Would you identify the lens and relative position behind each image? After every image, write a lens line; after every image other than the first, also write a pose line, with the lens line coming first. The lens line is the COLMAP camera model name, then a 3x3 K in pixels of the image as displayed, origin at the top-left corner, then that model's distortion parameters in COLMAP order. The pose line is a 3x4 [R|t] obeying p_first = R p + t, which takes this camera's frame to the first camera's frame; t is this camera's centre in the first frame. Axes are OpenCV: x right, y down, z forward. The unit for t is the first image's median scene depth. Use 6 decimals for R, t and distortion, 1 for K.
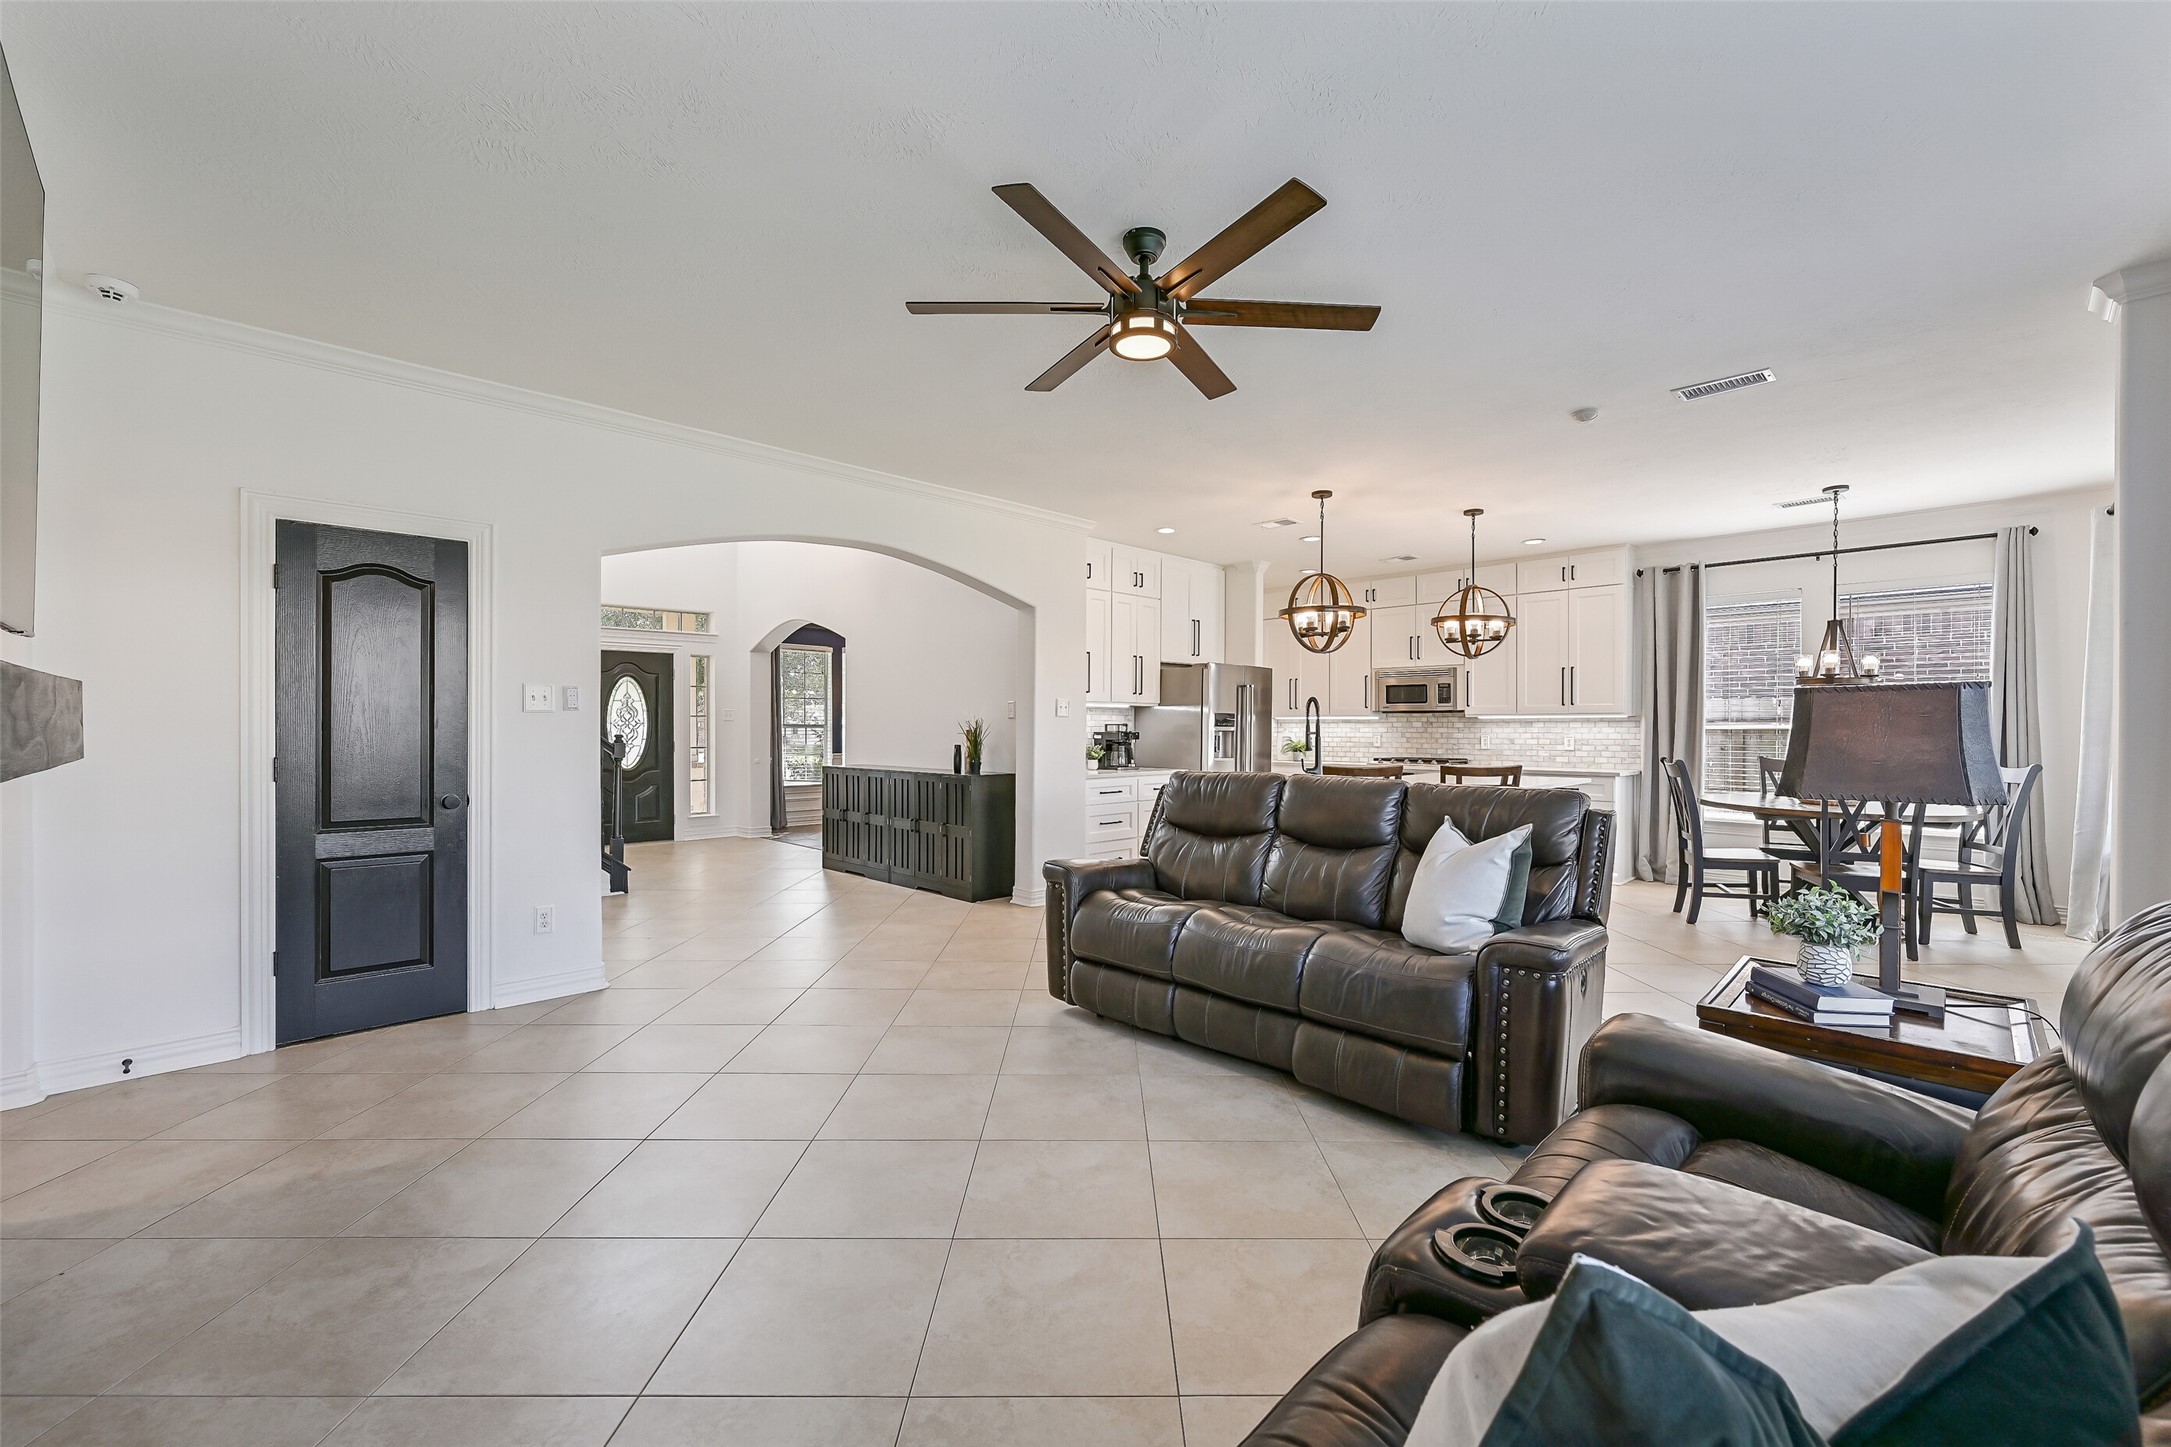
lens RADIAL K [[867.5, 0, 1102.8], [0, 867.5, 727.2], [0, 0, 1]] dist [0.004113, 0.000393]
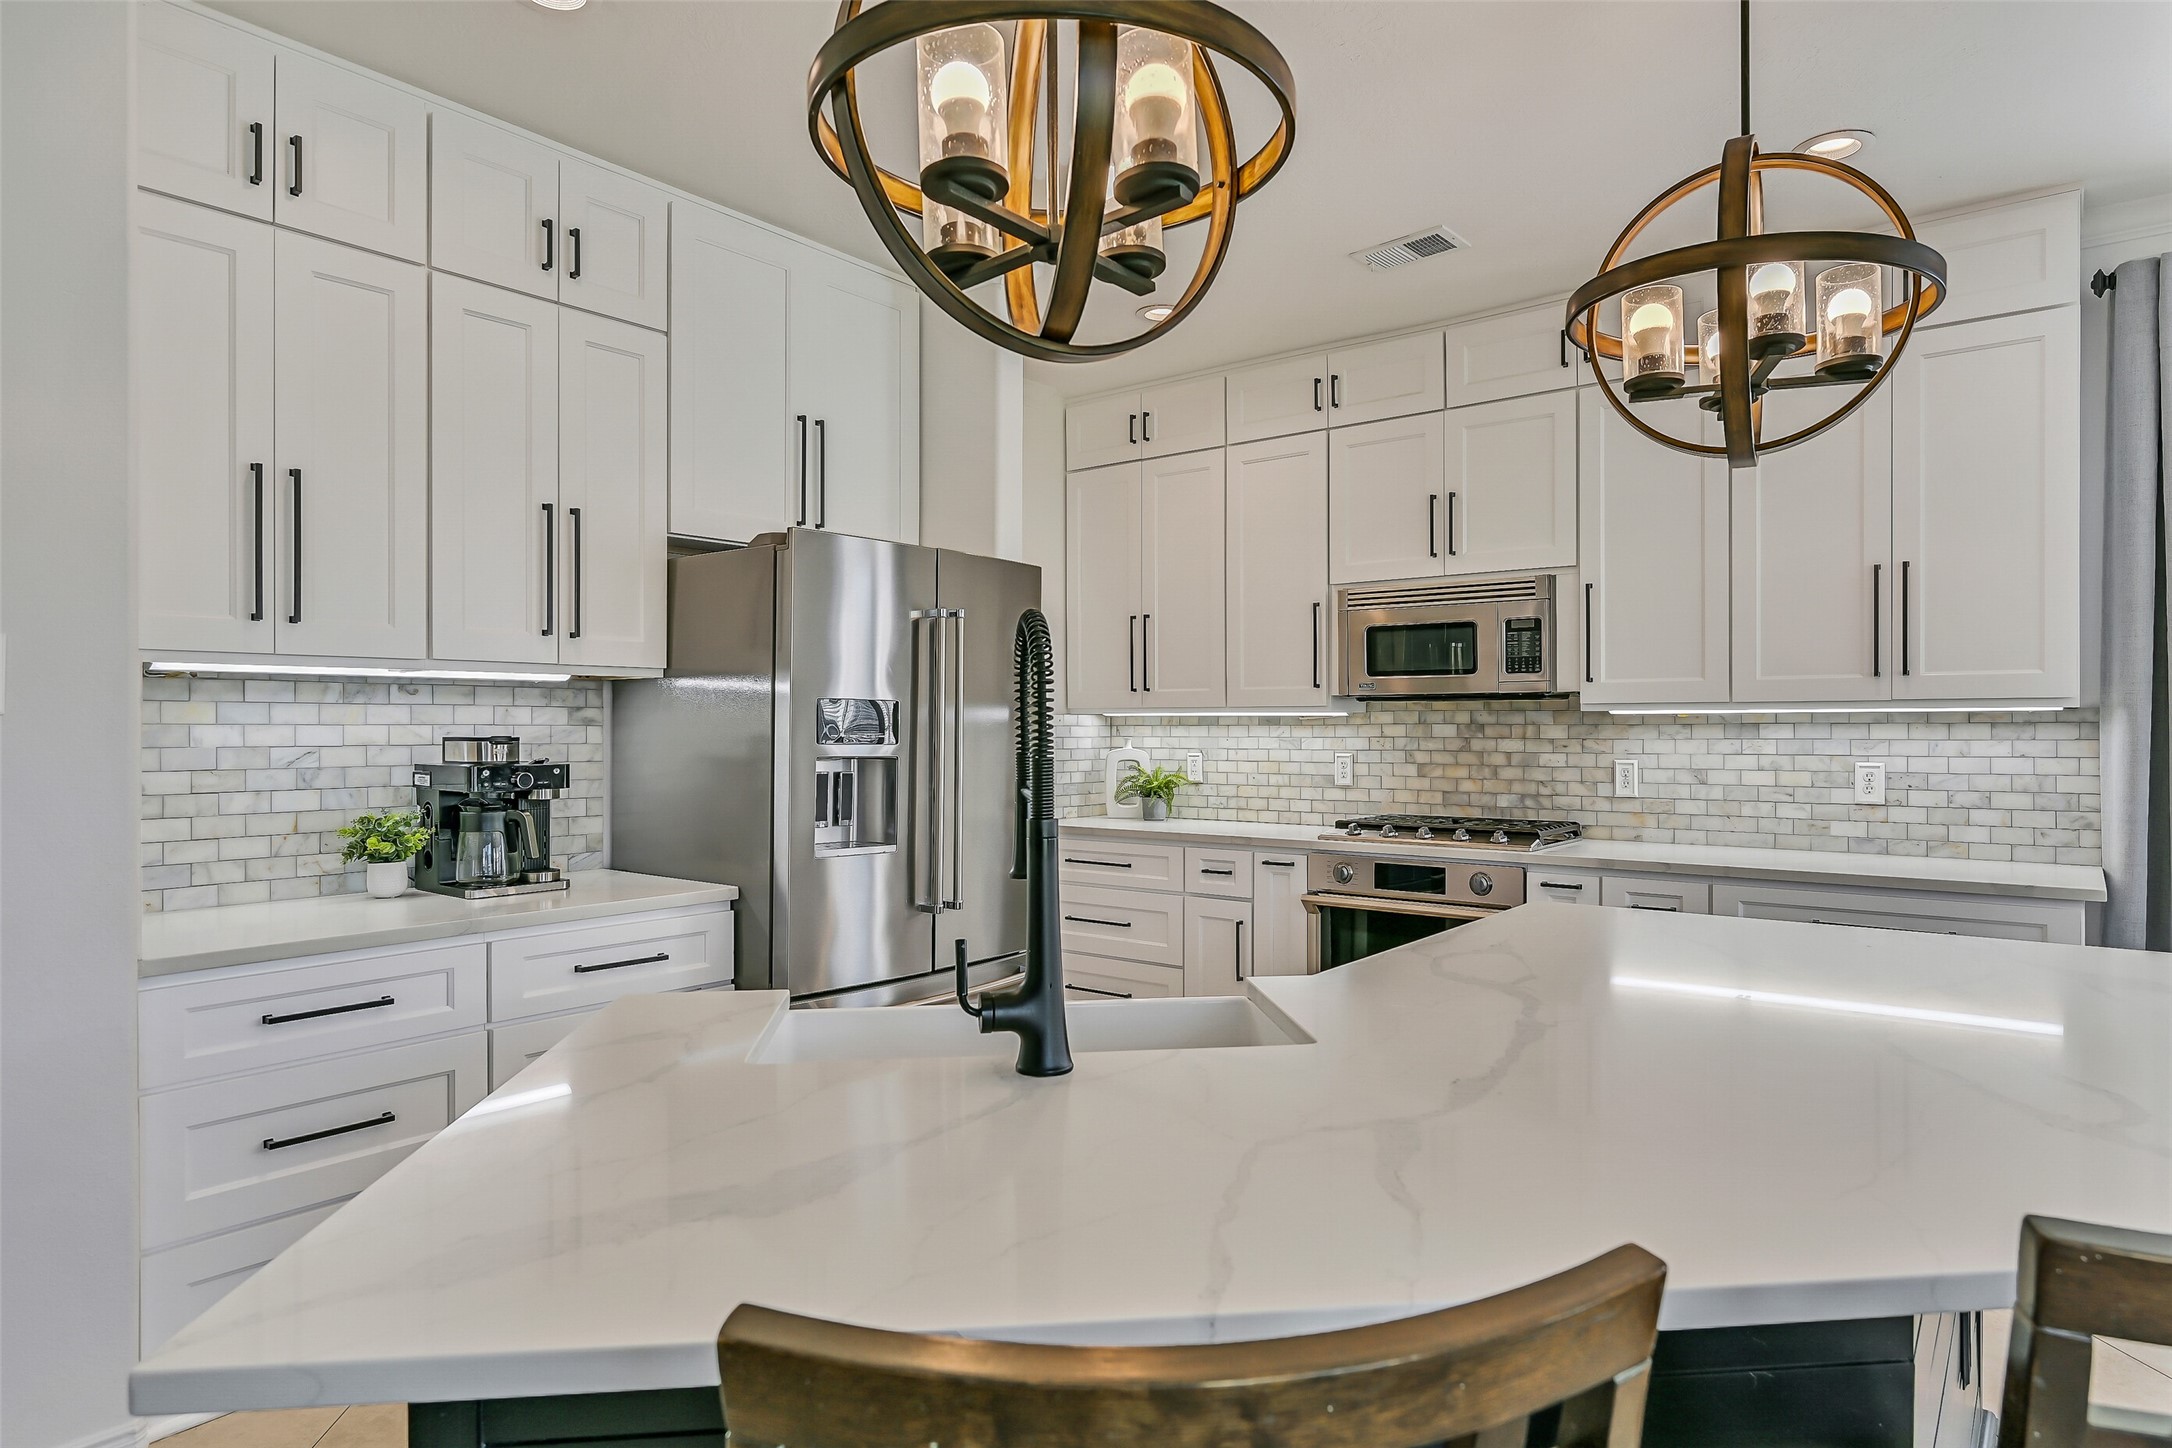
lens RADIAL K [[1219.0, 0, 1095.3], [0, 1219.0, 722.4], [0, 0, 1]] dist [-0.000786, 0.000522]
pose [[0.994164, -0.002617, 0.107849, 0.171483], [0.002944, 0.999992, -0.002872, -0.006370], [-0.107841, 0.003173, 0.994163, 0.548780]]
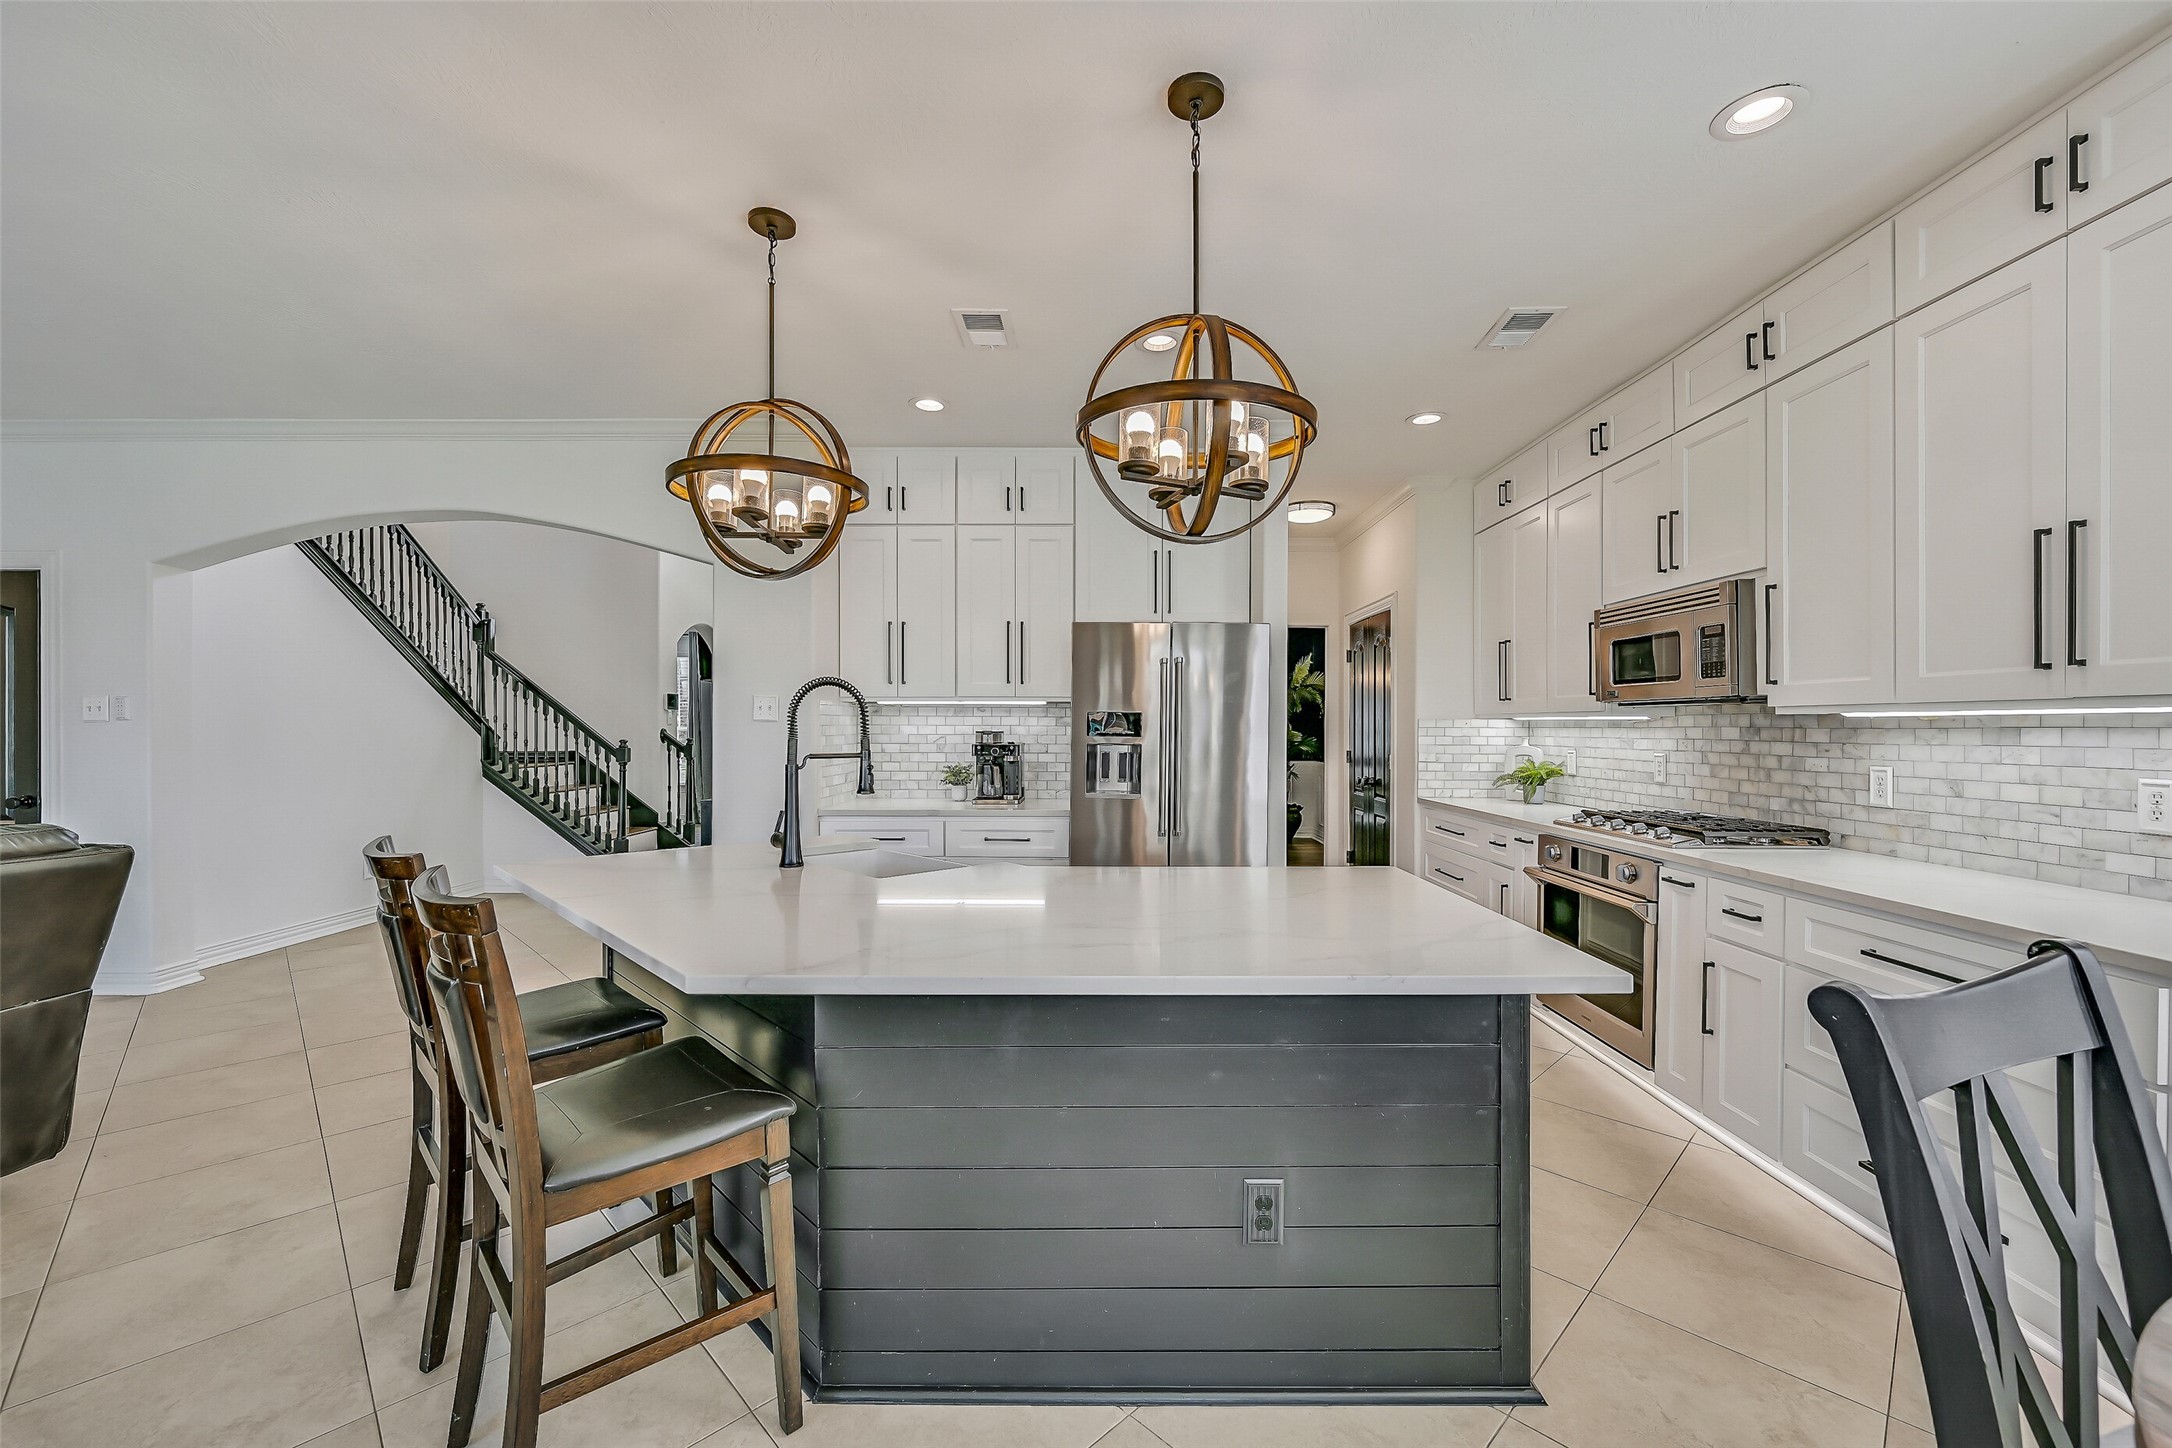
lens RADIAL K [[867.9, 0, 1098.8], [0, 867.9, 726.0], [0, 0, 1]] dist [0.004113, 0.000393]
pose [[0.704579, -0.000089, -0.709626, 0.507024], [-0.001392, 0.999998, -0.001508, -0.006186], [0.709624, 0.002050, 0.704577, 0.585507]]
